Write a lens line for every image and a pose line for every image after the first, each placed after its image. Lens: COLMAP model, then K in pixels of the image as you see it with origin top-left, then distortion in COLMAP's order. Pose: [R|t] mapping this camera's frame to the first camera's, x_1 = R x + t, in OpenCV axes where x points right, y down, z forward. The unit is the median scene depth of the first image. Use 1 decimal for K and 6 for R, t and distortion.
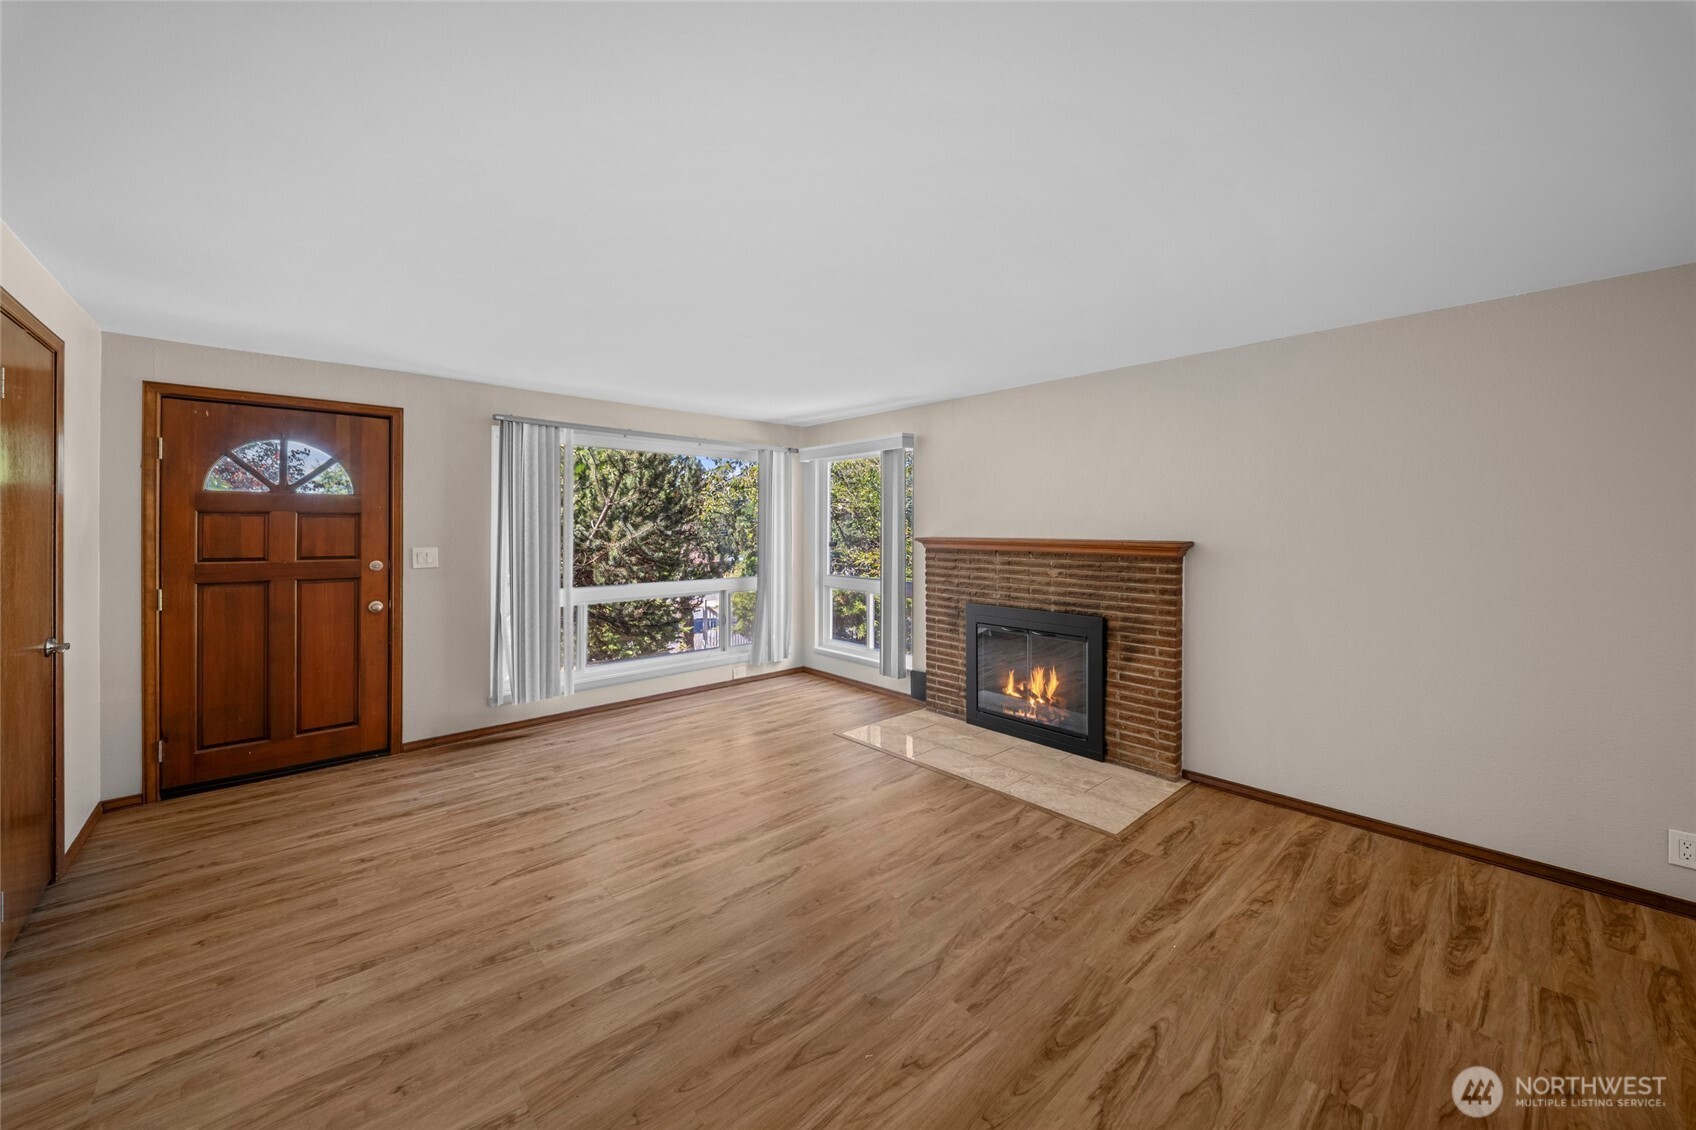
lens RADIAL K [[614.4, 0, 833.4], [0, 614.4, 514.7], [0, 0, 1]] dist [0.001942, -0.003251]
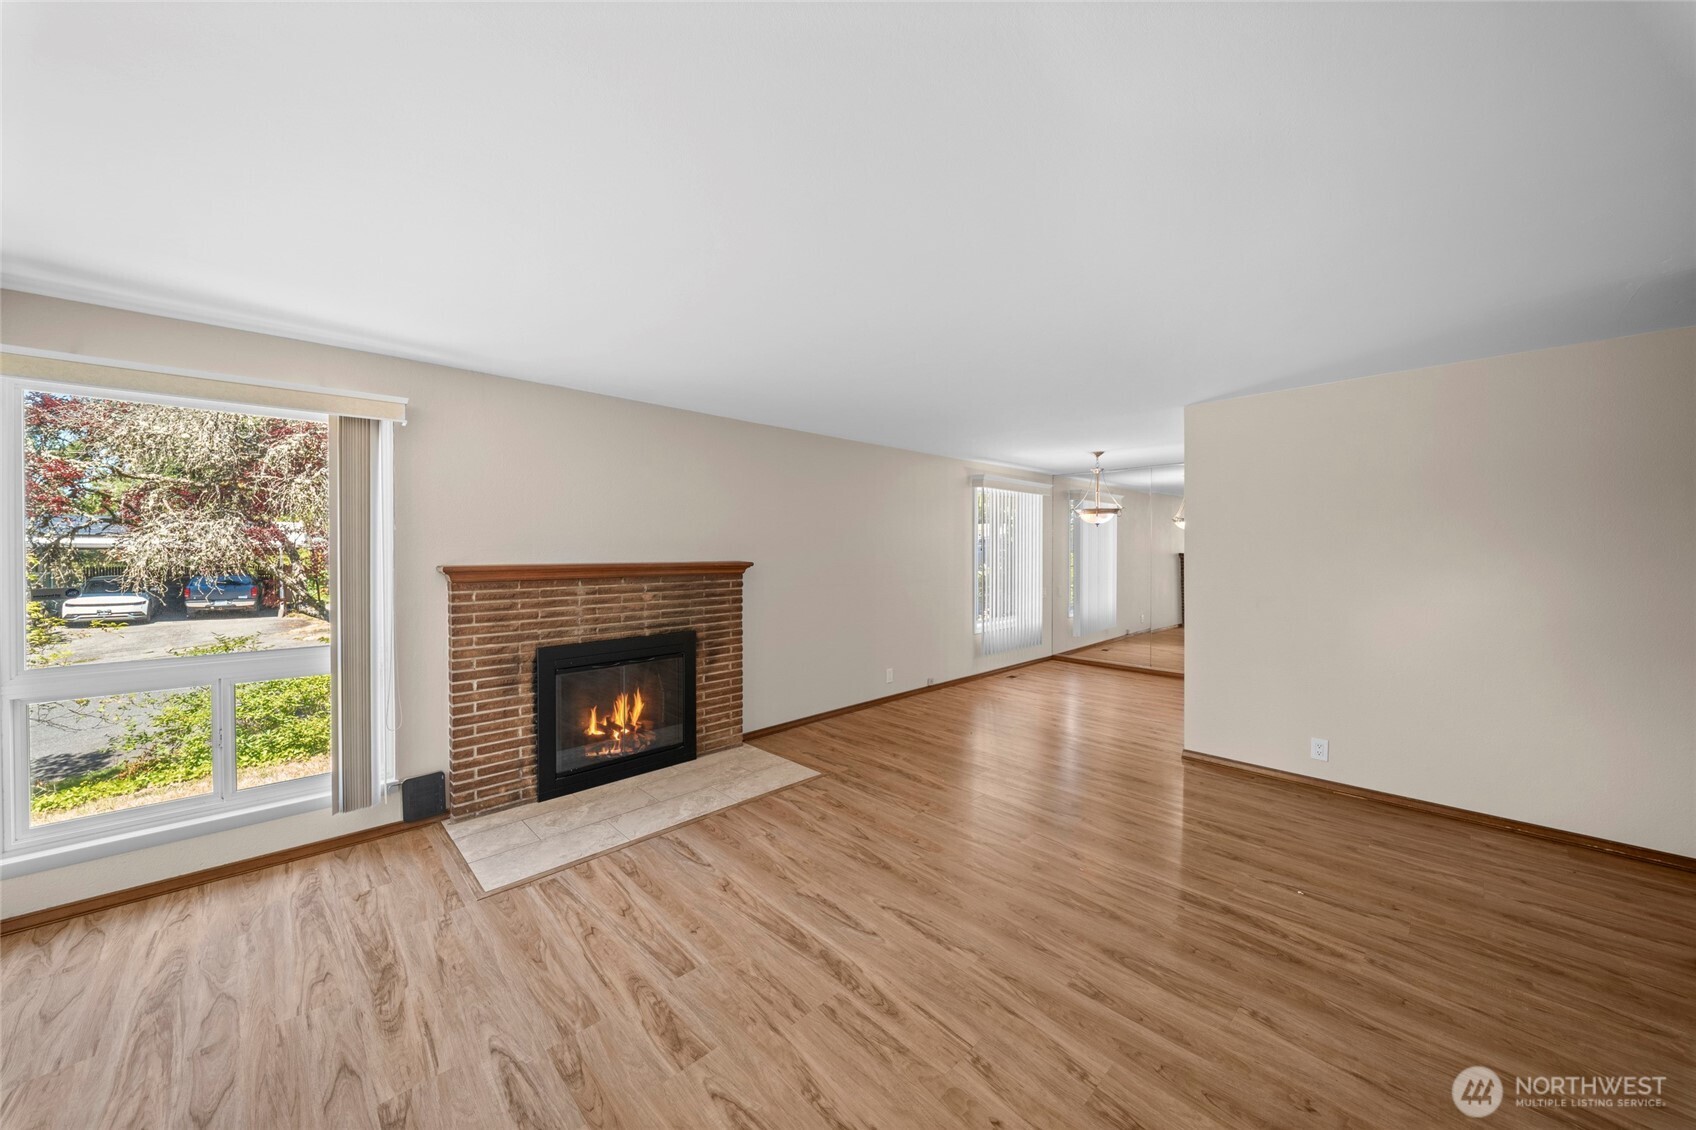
lens RADIAL K [[614.4, 0, 869.2], [0, 614.4, 552.8], [0, 0, 1]] dist [0.001942, -0.003251]
pose [[-0.057302, -0.009228, 0.998314, -0.729514], [-0.016065, 0.999836, 0.008320, 0.011408], [-0.998228, -0.015561, -0.057441, 0.787111]]
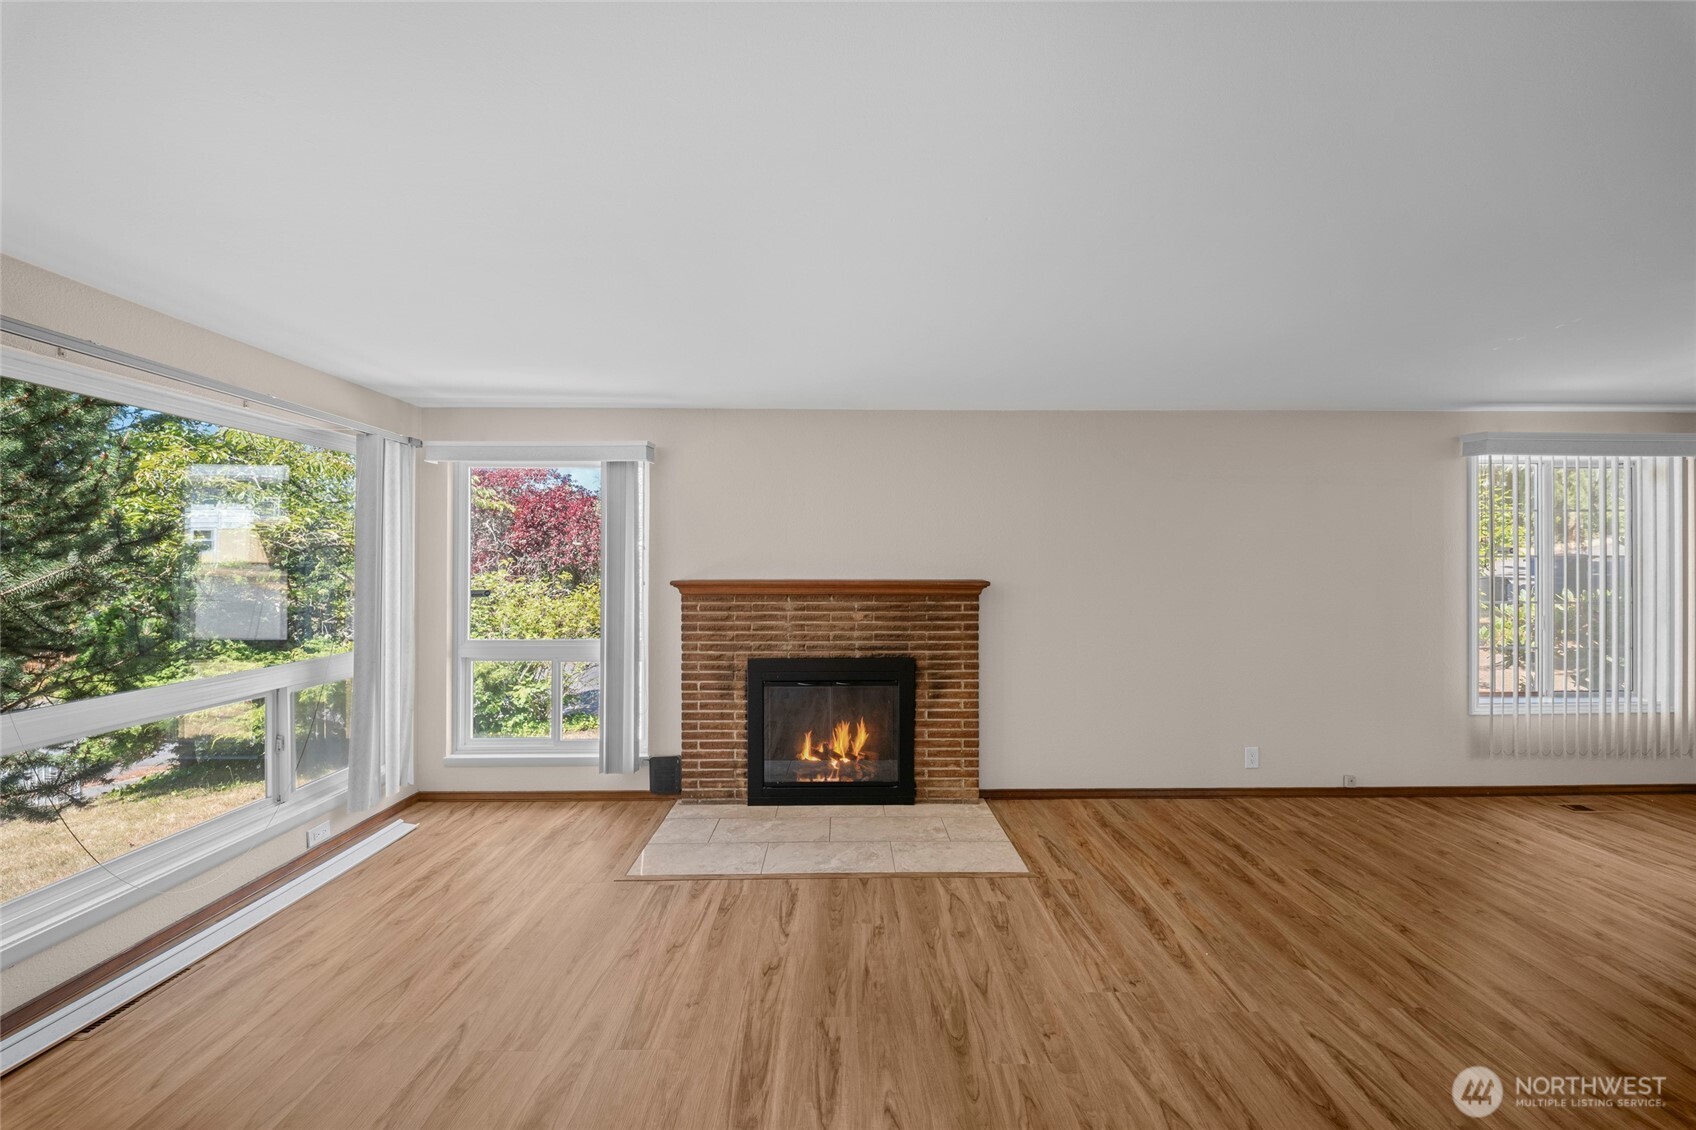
lens RADIAL K [[614.4, 0, 832.0], [0, 614.4, 567.1], [0, 0, 1]] dist [0.001942, -0.003251]
pose [[0.668267, 0.002143, 0.743919, -0.399686], [-0.010425, 0.999925, 0.006484, 0.017337], [-0.743849, -0.012088, 0.668239, 0.463205]]
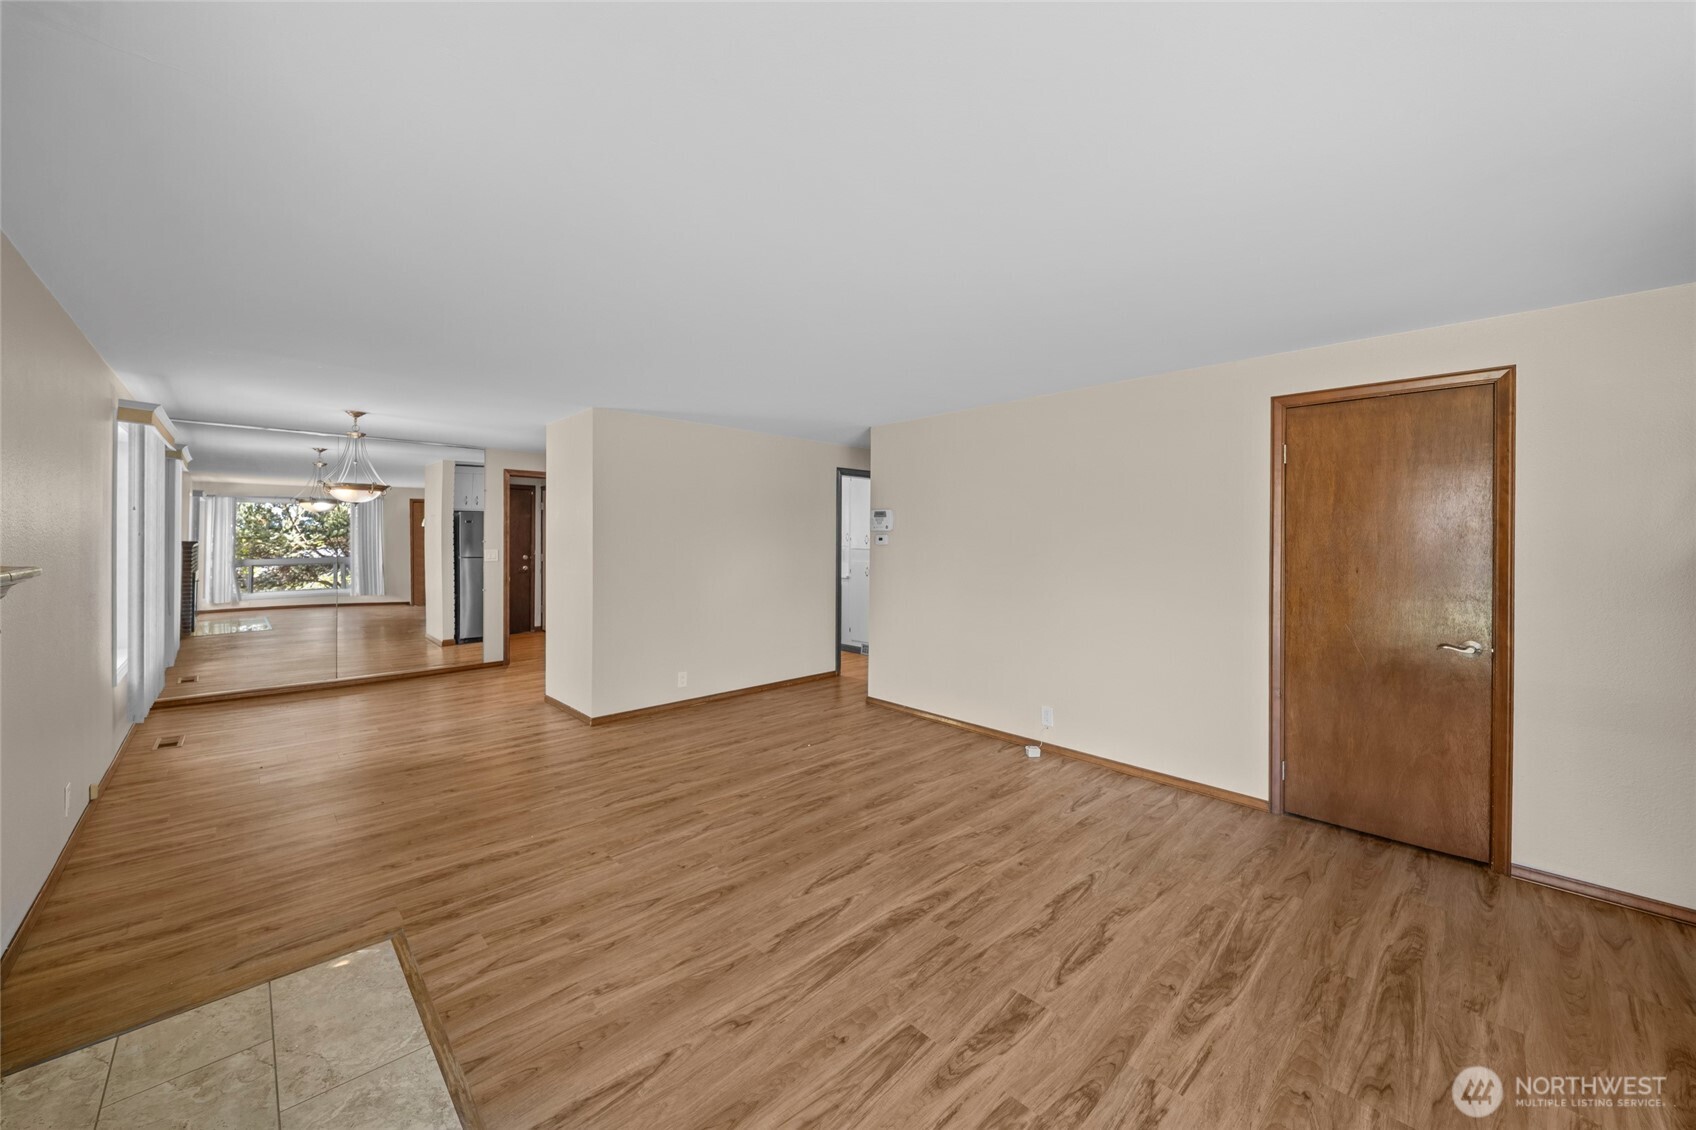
lens RADIAL K [[614.4, 0, 828.7], [0, 614.4, 542.4], [0, 0, 1]] dist [0.001942, -0.003251]
pose [[-0.999686, -0.006246, -0.024276, -0.047993], [-0.006054, 0.999950, -0.008000, 0.025876], [0.024325, -0.007850, -0.999673, 1.423440]]
